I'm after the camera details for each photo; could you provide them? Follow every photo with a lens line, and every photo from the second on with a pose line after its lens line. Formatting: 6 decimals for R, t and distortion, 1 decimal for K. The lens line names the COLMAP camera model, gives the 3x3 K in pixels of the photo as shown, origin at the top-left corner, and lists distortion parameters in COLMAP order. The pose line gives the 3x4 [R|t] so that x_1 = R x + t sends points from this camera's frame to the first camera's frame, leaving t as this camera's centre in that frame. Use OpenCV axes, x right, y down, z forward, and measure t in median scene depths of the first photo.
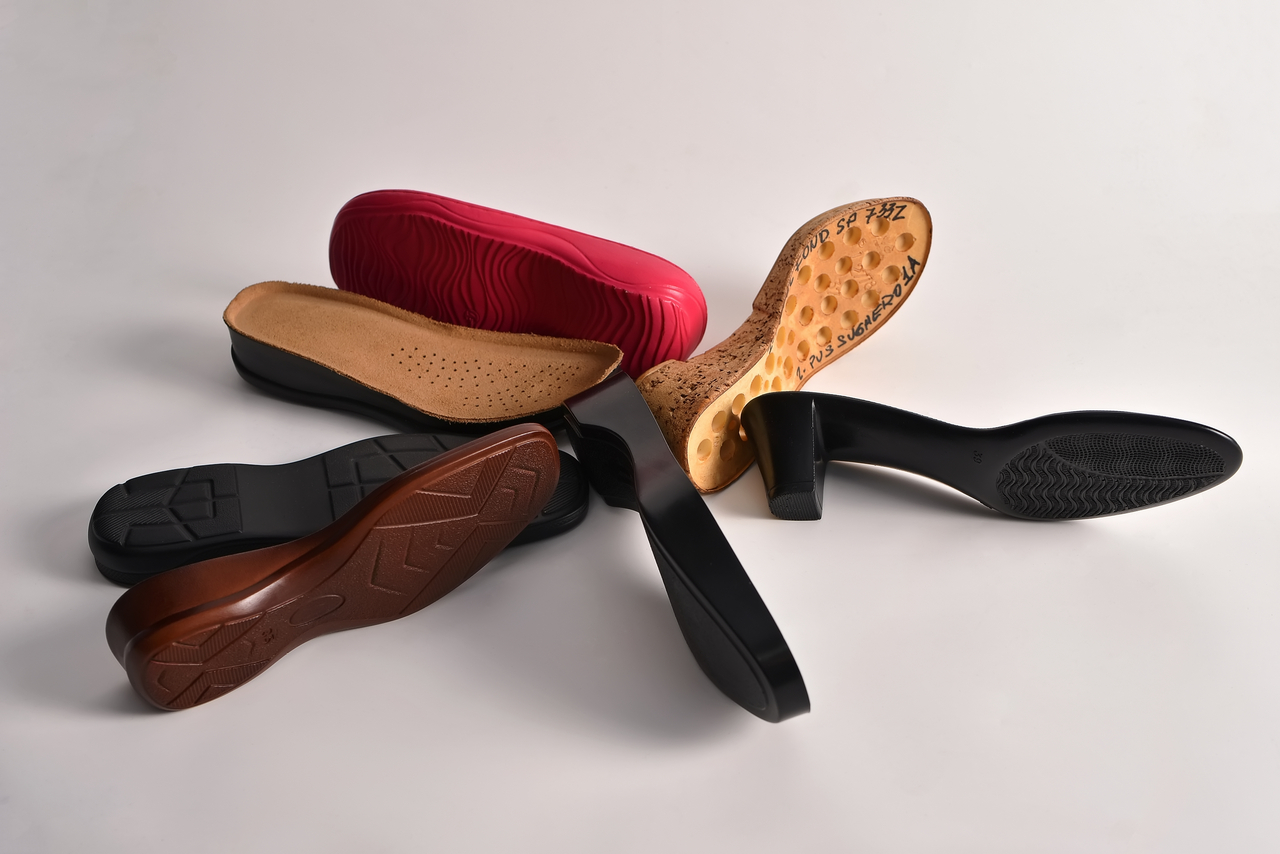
lens RADIAL K [[1898.3, 0, 640.0], [0, 1898.3, 427.0], [0, 0, 1]] dist [-0.172546, -0.027446]
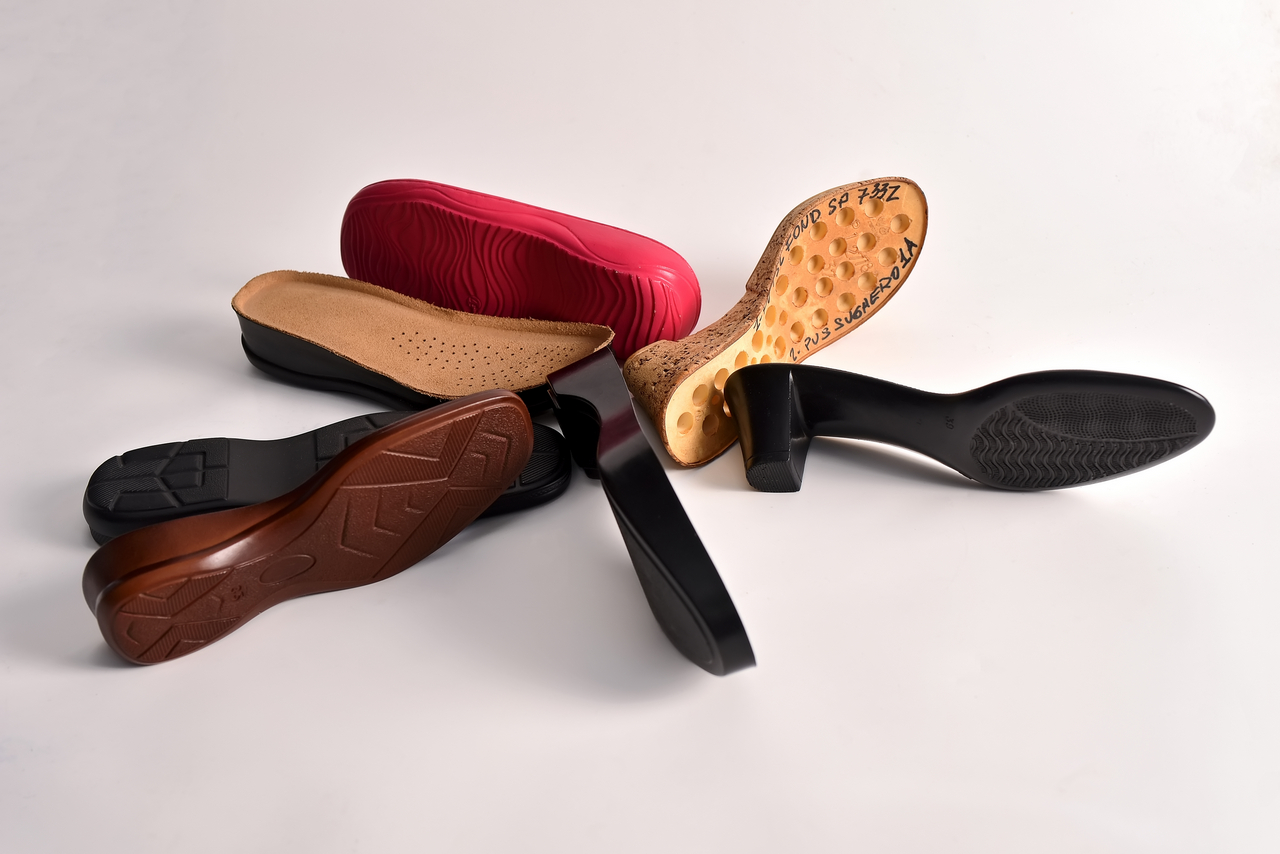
lens RADIAL K [[1898.3, 0, 640.0], [0, 1898.3, 427.0], [0, 0, 1]] dist [-0.172546, -0.027446]
pose [[0.995042, -0.001911, -0.099438, 0.107569], [-0.003467, 0.998541, -0.053883, 0.066753], [0.099395, 0.053960, 0.993584, 0.002373]]
